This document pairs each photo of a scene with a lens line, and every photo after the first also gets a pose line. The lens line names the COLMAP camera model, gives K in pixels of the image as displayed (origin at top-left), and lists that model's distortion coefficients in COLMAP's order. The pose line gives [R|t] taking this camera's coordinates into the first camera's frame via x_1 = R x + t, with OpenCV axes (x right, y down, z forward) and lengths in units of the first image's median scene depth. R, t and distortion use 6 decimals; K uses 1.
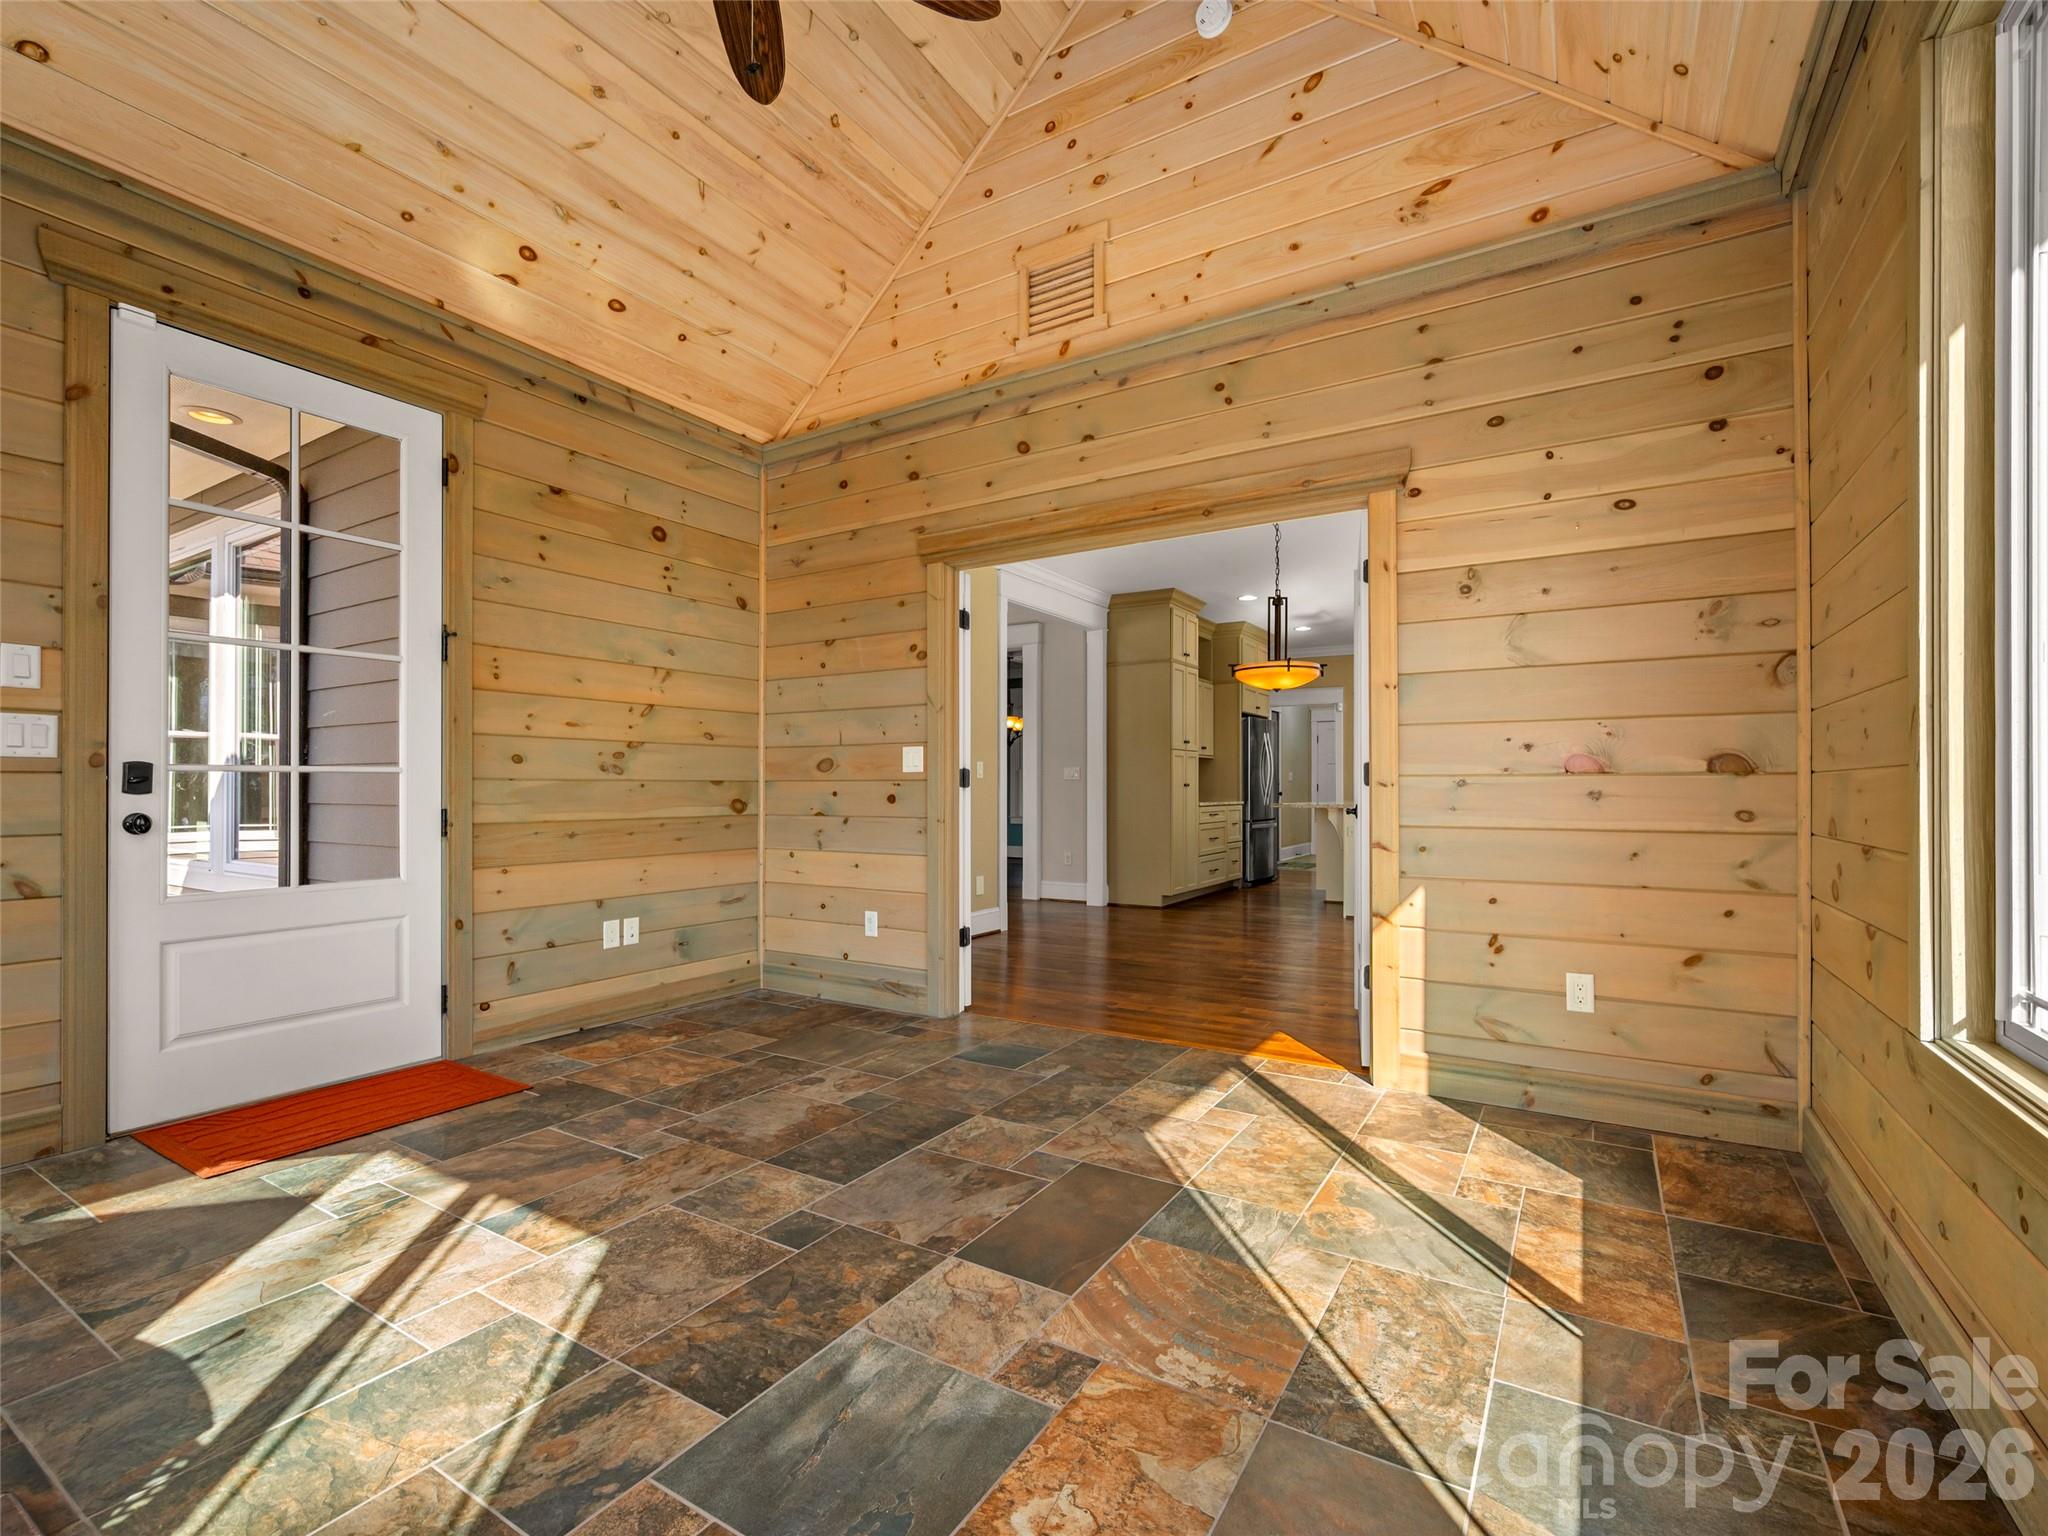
lens RADIAL K [[931.8, 0, 1019.3], [0, 931.8, 792.8], [0, 0, 1]] dist [0.001049, 0.000202]
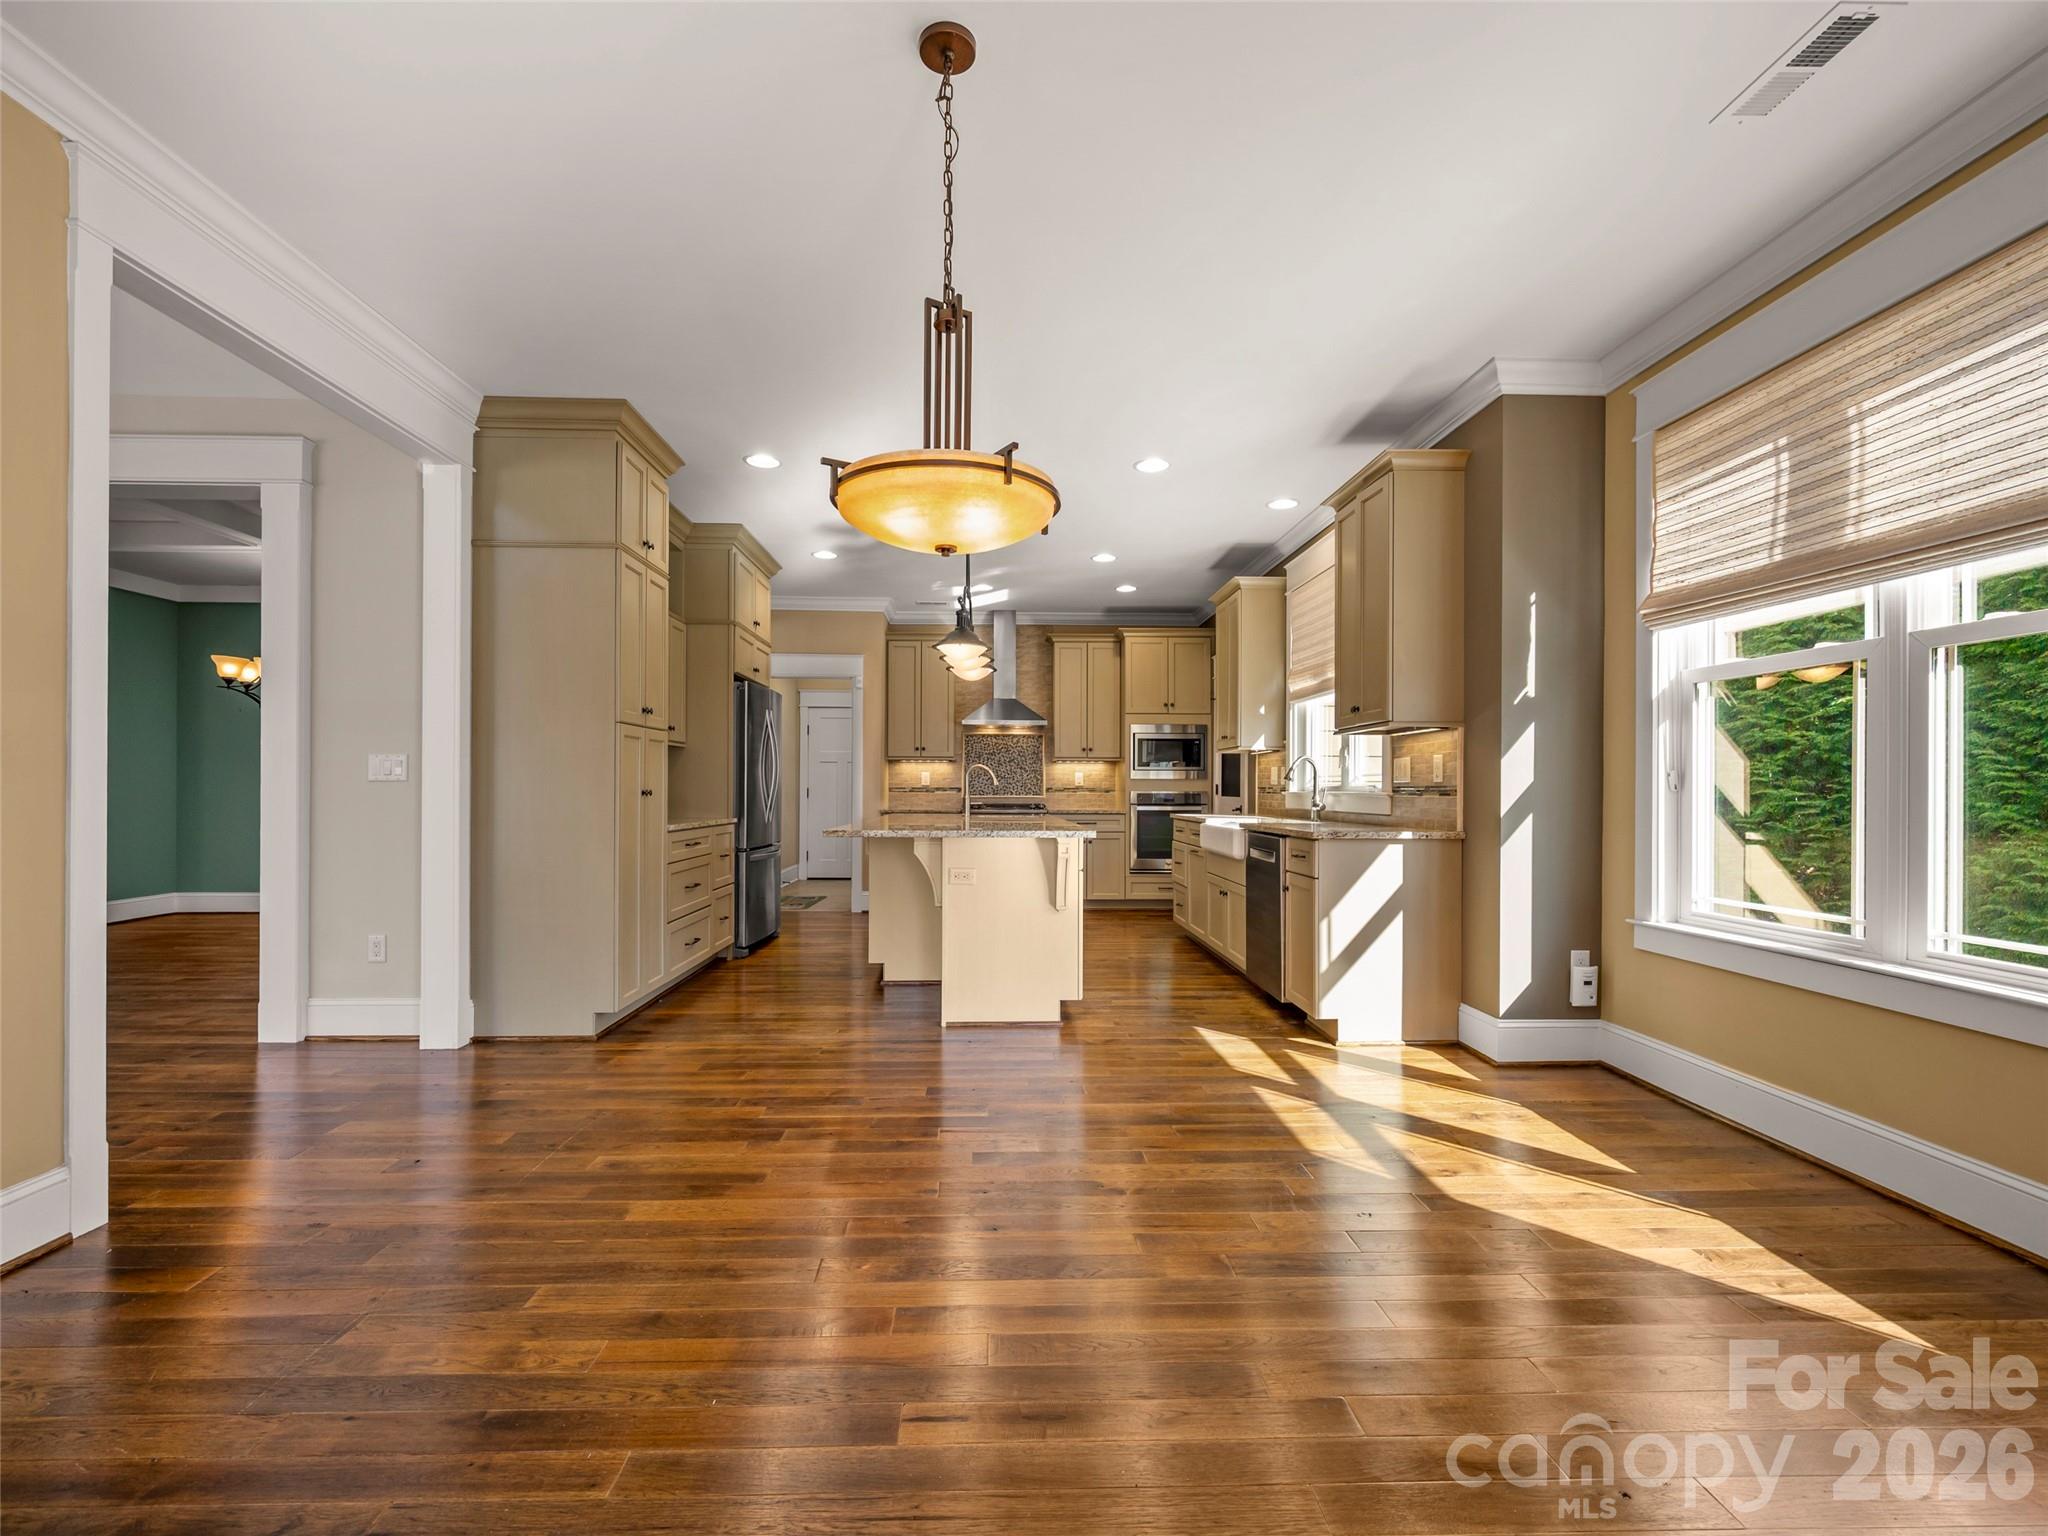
lens RADIAL K [[931.8, 0, 1019.3], [0, 931.8, 792.8], [0, 0, 1]] dist [0.001049, 0.000202]
pose [[0.830789, 0.003574, 0.556577, 0.059133], [-0.003097, 0.999994, -0.001799, -0.007891], [-0.556579, -0.000229, 0.830794, 0.426462]]
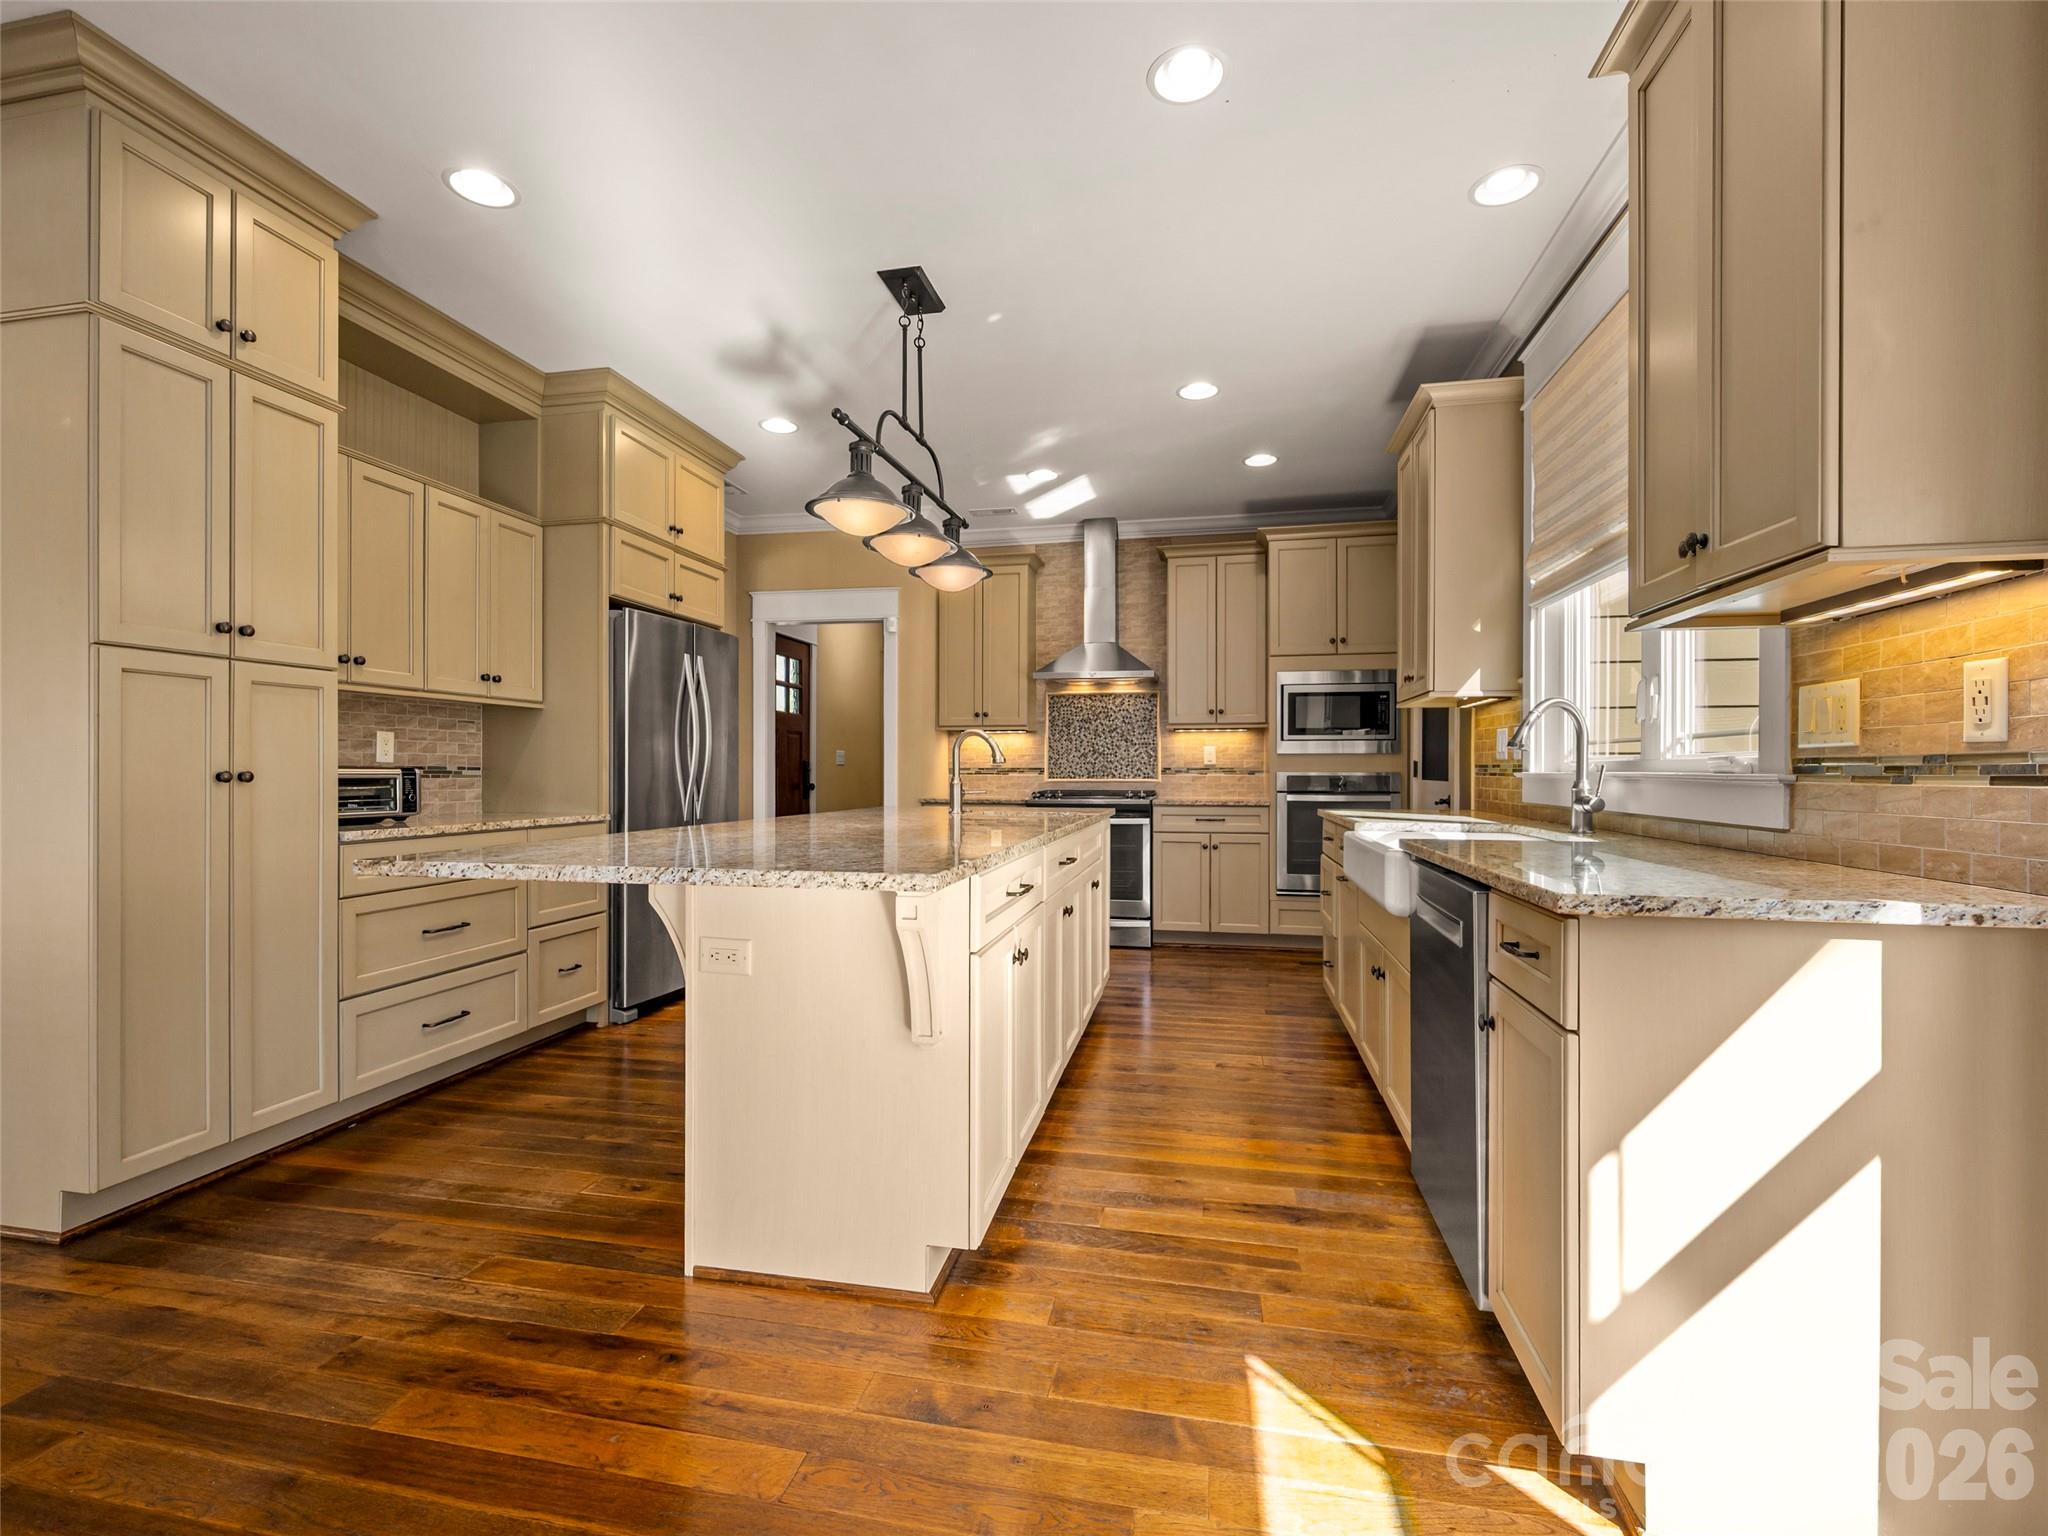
lens RADIAL K [[928.9, 0, 1024.0], [0, 928.9, 768.0], [0, 0, 1]] dist [0.000639, 0.000164]
pose [[0.940223, 0.005084, 0.340521, 0.300433], [-0.002346, 0.999962, -0.008452, -0.008661], [-0.340551, 0.007148, 0.940199, 0.614185]]
